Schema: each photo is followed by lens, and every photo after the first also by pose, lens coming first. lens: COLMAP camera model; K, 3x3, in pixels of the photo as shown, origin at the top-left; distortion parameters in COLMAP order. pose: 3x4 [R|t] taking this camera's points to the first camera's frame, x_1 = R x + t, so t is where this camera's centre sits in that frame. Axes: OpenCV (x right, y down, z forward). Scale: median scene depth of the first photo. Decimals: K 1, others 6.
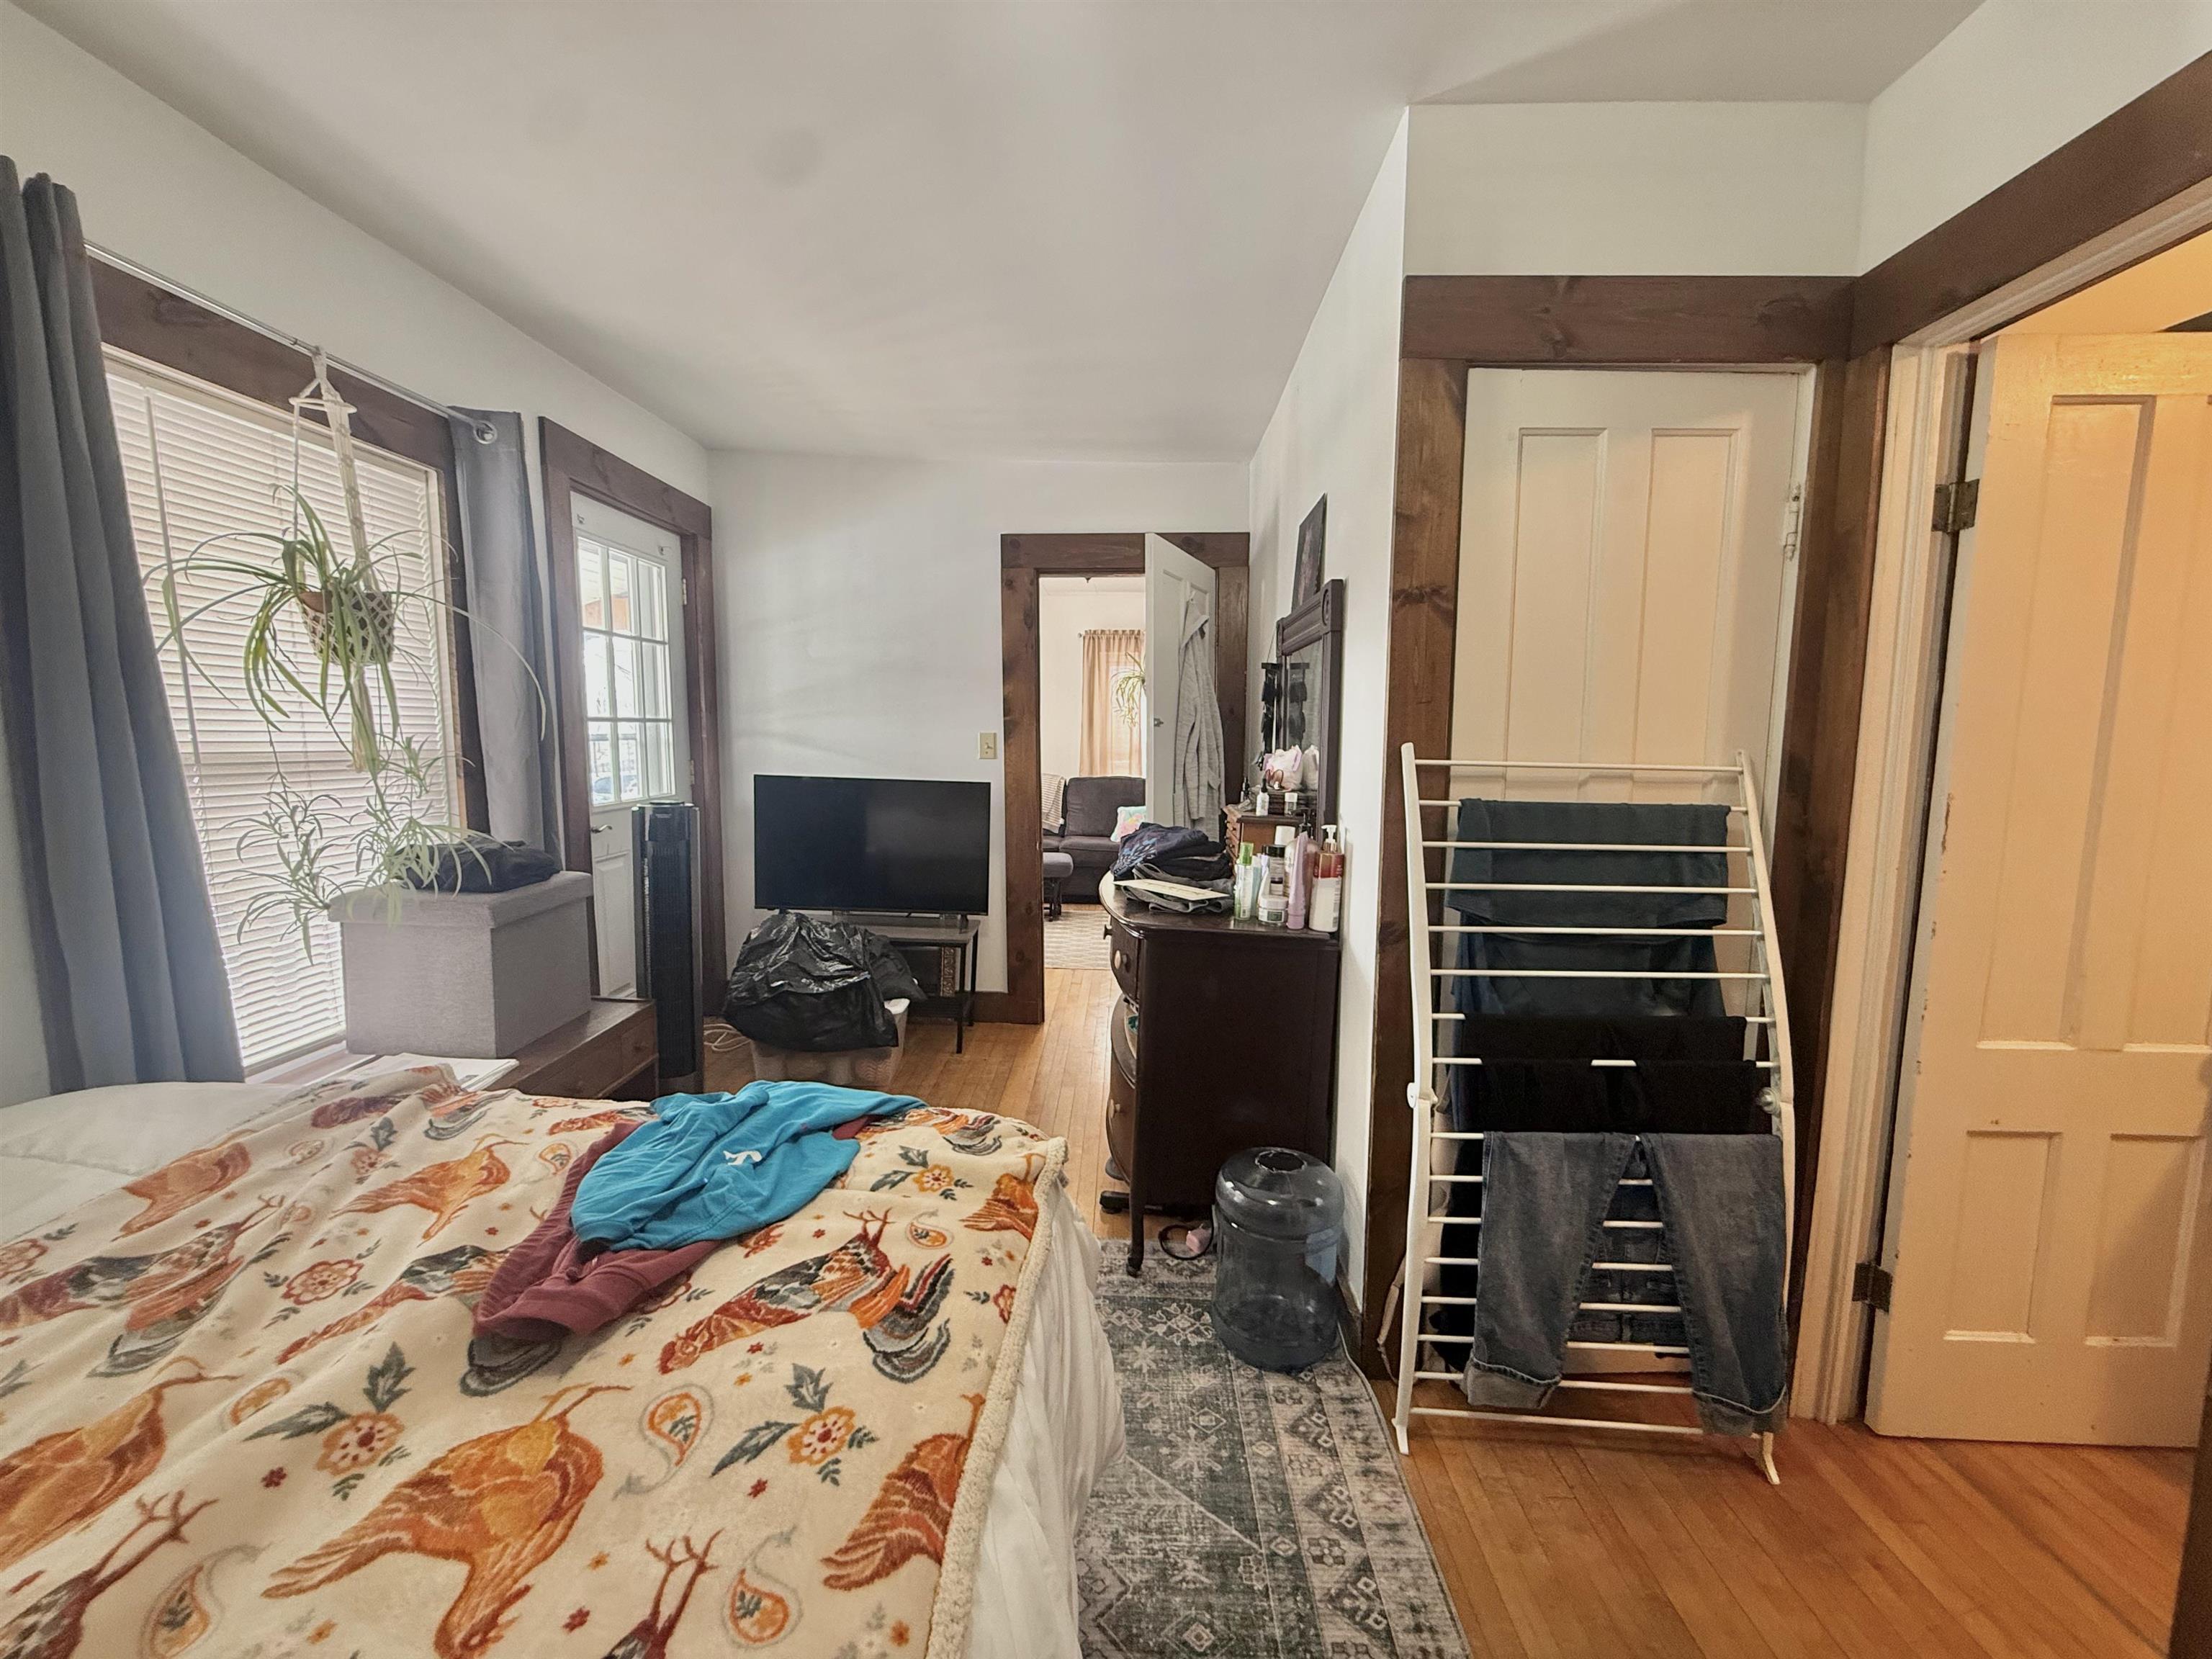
lens RADIAL K [[877.3, 0, 1105.1], [0, 877.3, 828.2], [0, 0, 1]] dist [-0.001557, 0.000409]
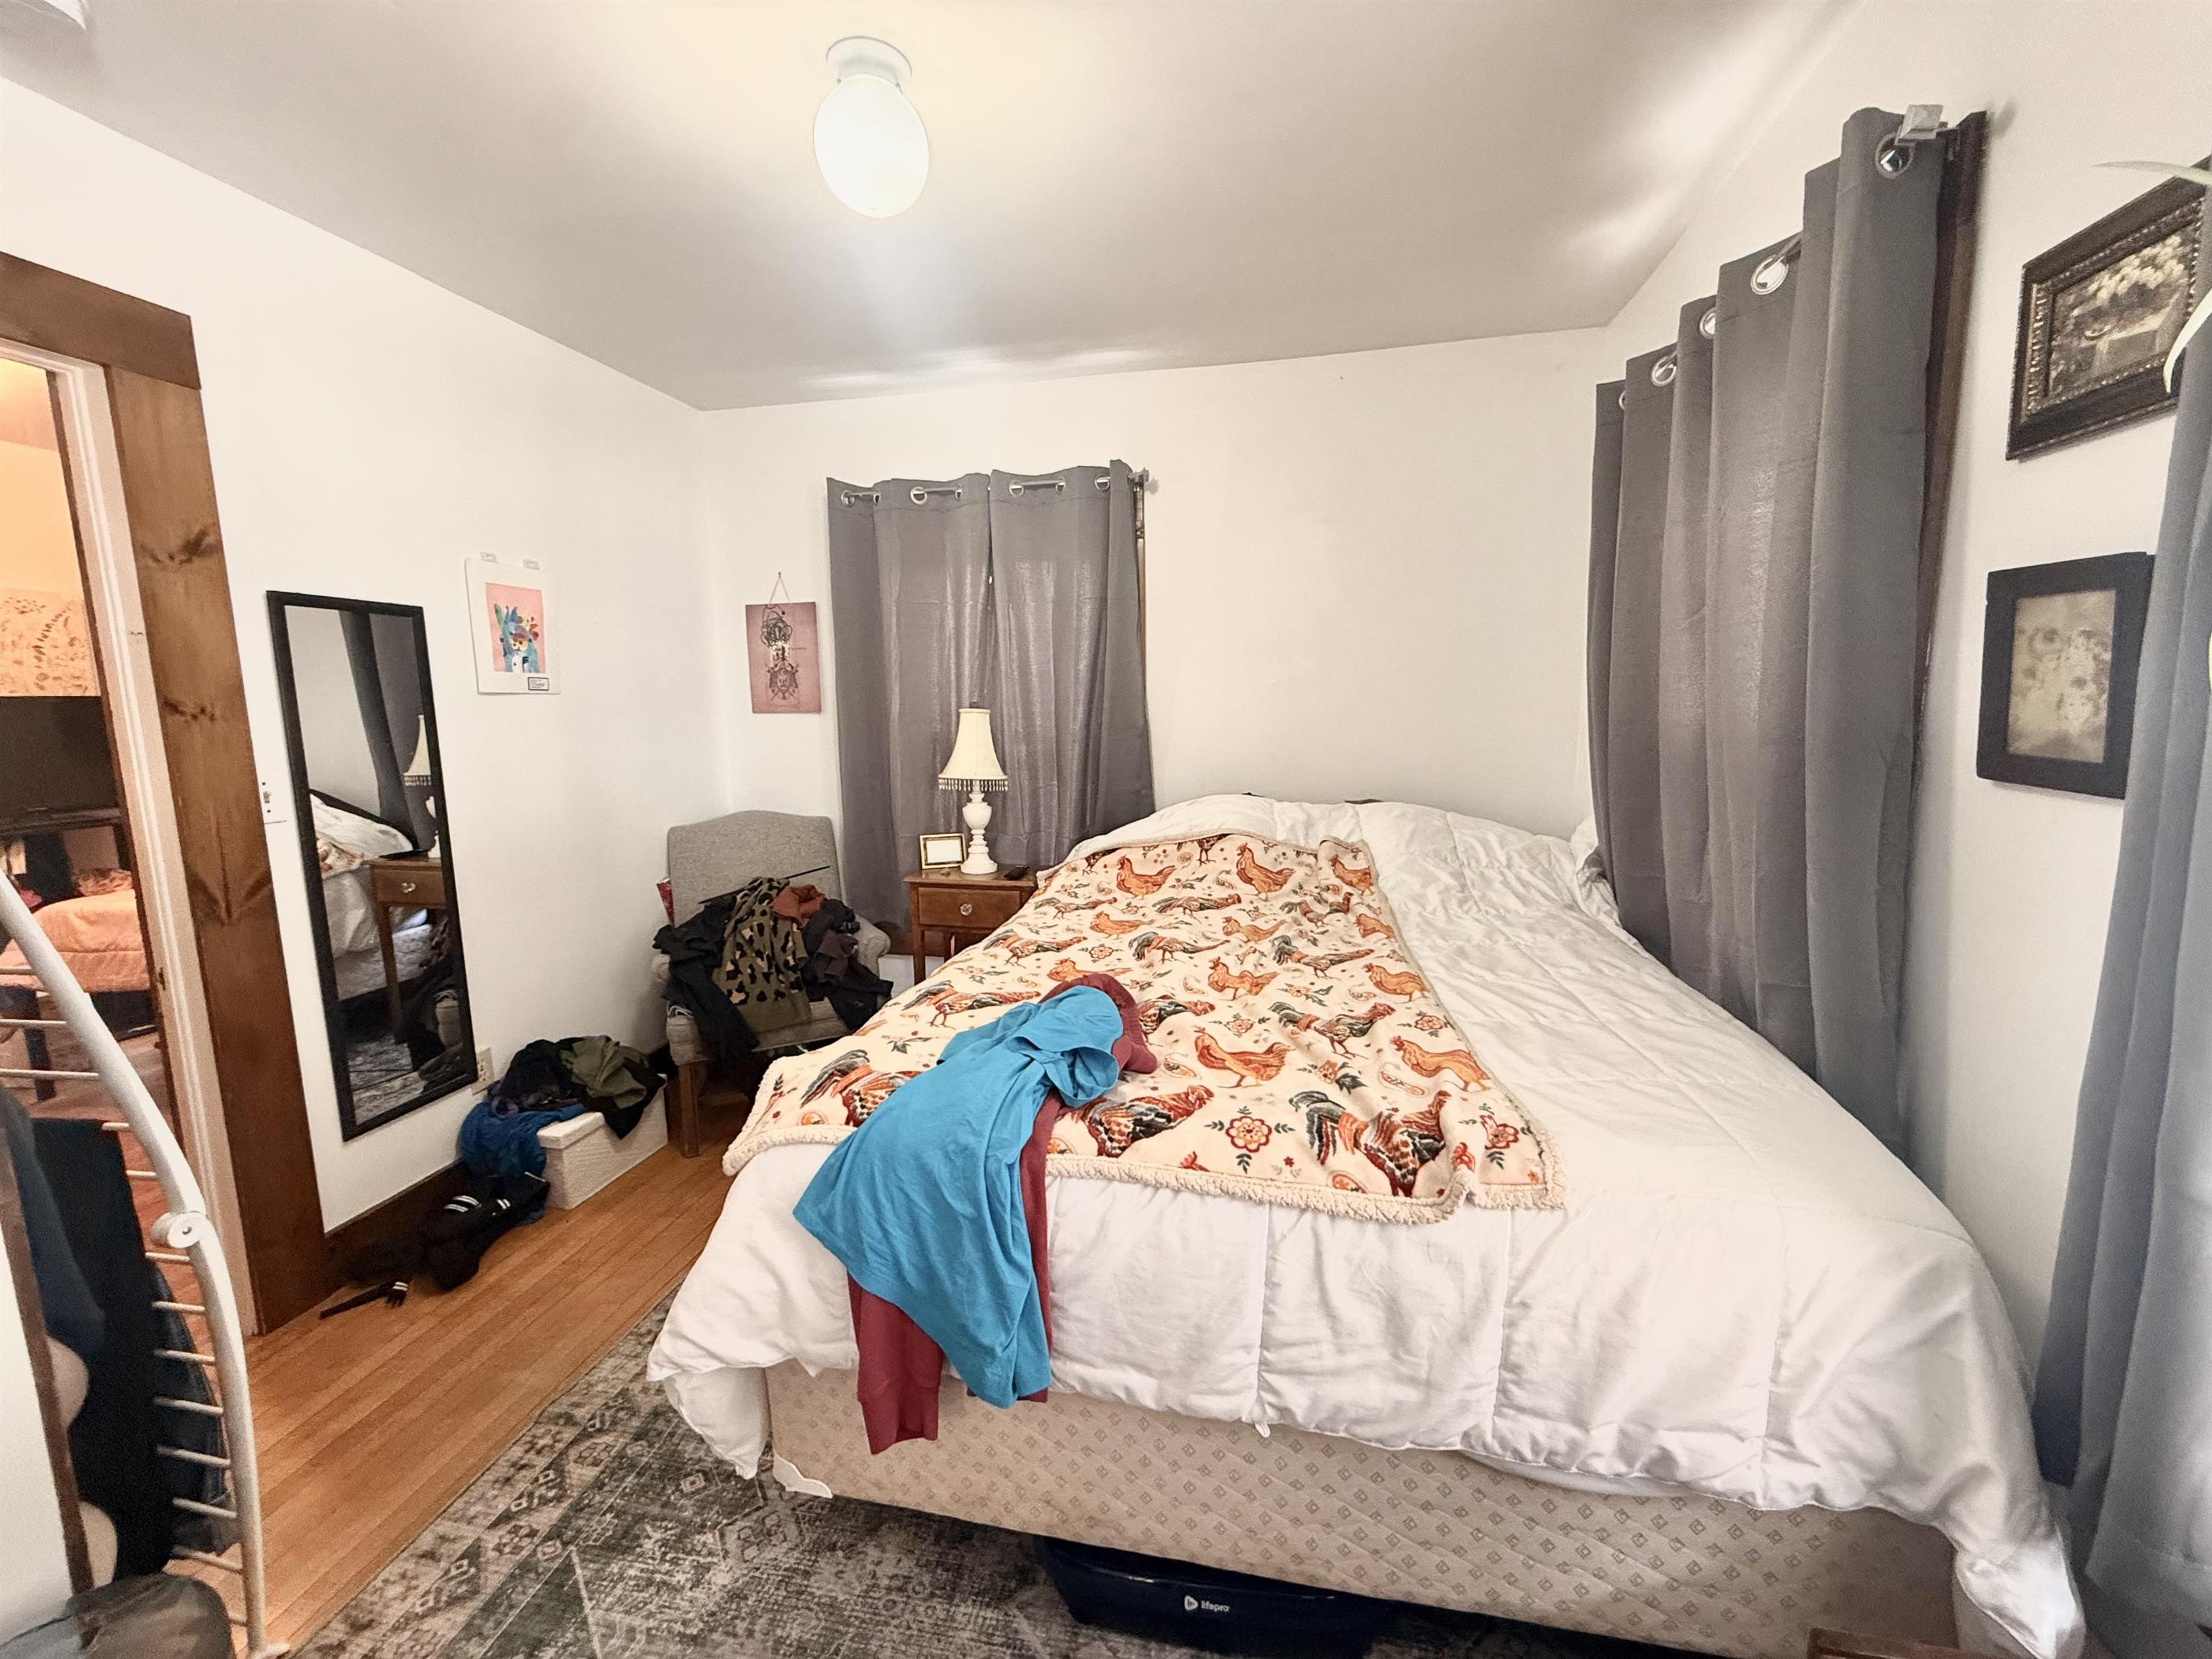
lens RADIAL K [[877.3, 0, 1105.1], [0, 877.3, 828.2], [0, 0, 1]] dist [-0.001557, 0.000409]
pose [[-0.984023, -0.013625, 0.177520, -0.756752], [0.029540, 0.970754, 0.238251, -0.244864], [-0.175575, 0.239689, -0.954842, 2.147521]]
